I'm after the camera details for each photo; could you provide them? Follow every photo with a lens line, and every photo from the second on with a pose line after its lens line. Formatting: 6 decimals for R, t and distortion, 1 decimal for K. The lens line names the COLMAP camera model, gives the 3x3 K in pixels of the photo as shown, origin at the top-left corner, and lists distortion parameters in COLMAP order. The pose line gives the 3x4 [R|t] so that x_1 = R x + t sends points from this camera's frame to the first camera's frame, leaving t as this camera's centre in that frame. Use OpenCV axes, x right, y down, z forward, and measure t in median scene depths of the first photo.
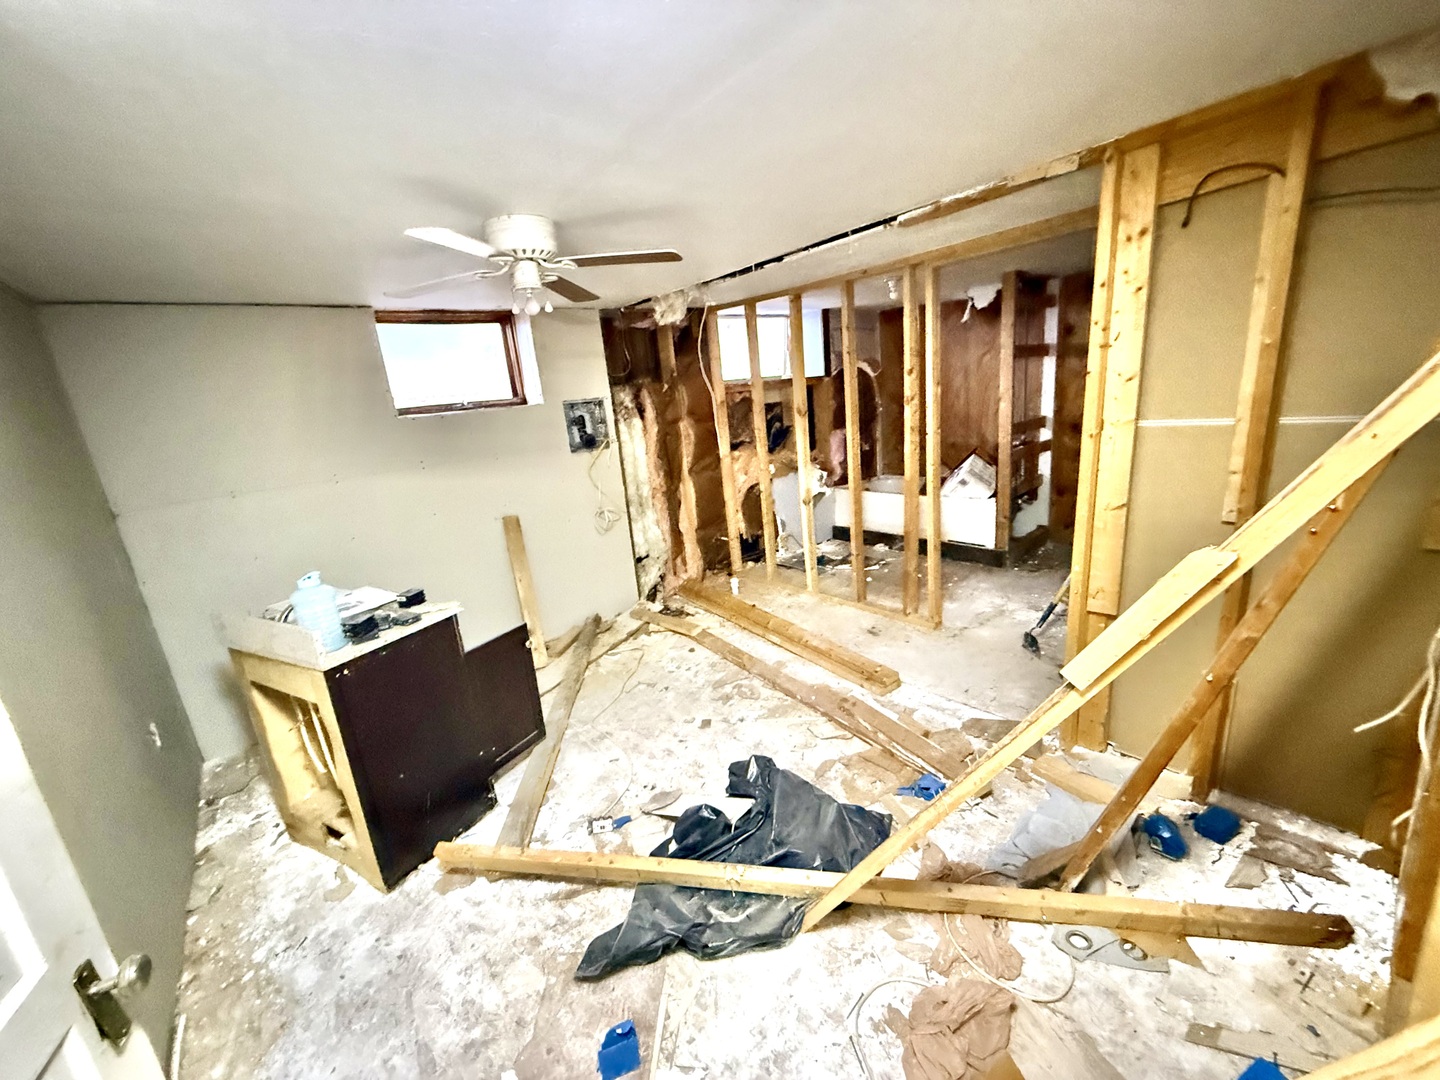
lens RADIAL K [[570.2, 0, 721.9], [0, 570.2, 534.9], [0, 0, 1]] dist [-0.004355, 0.000231]
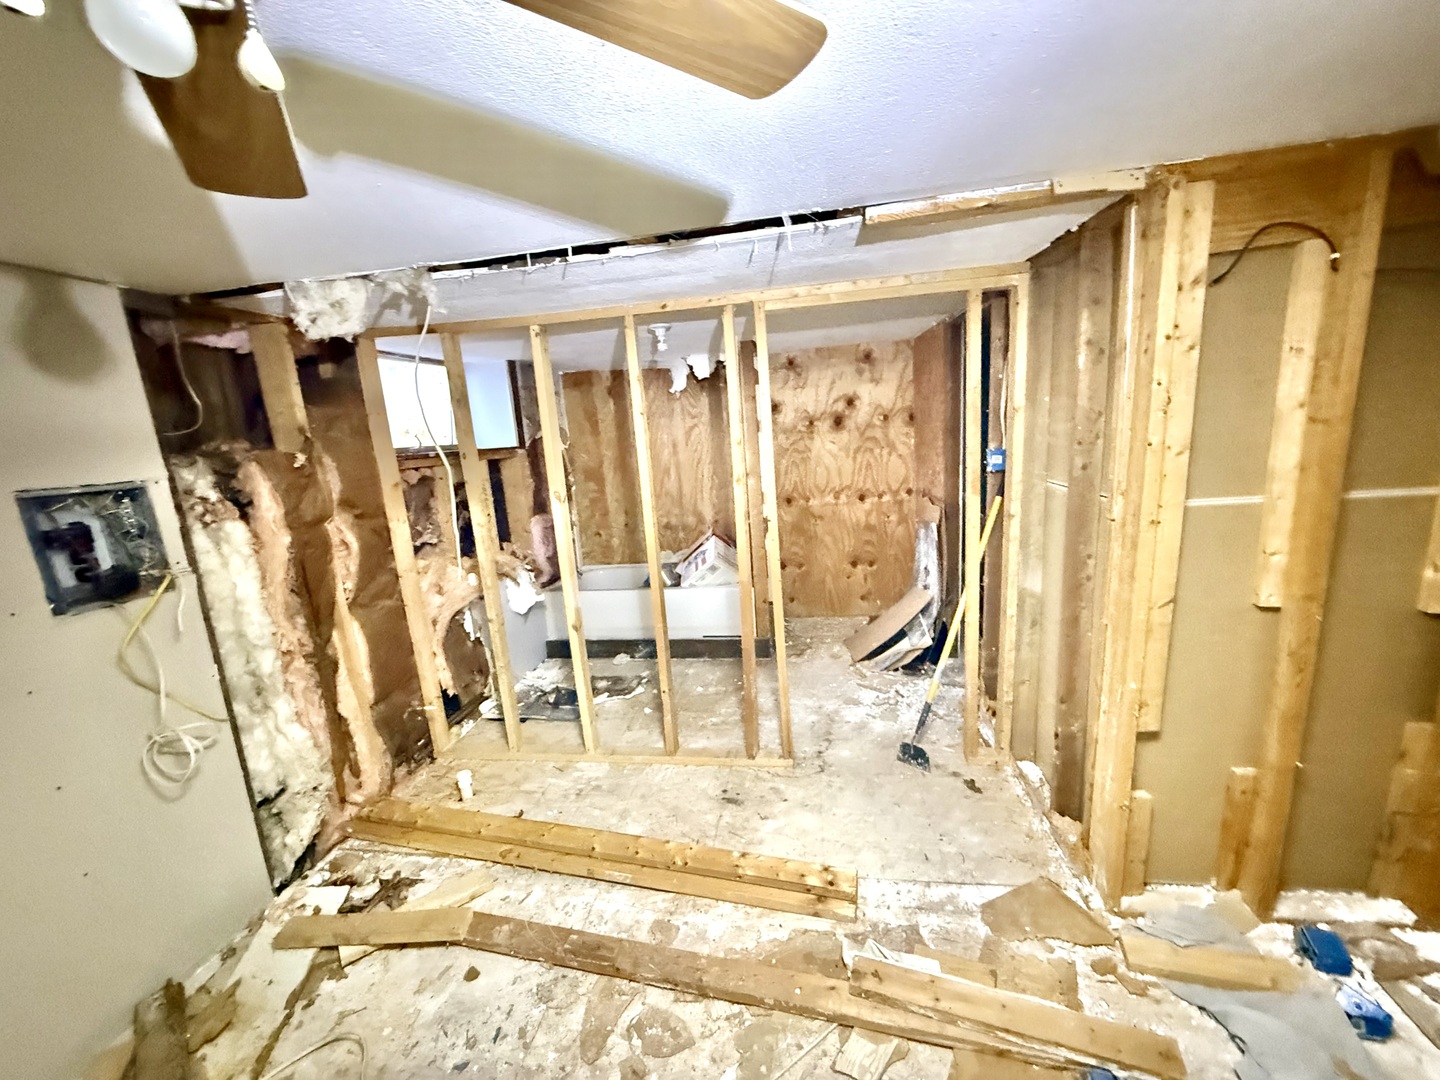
lens RADIAL K [[570.2, 0, 720.6], [0, 570.2, 539.5], [0, 0, 1]] dist [-0.004355, 0.000231]
pose [[0.756214, -0.082137, 0.649149, -0.145954], [0.159178, 0.985379, -0.060752, -0.087879], [-0.634668, 0.149272, 0.758231, 0.347792]]
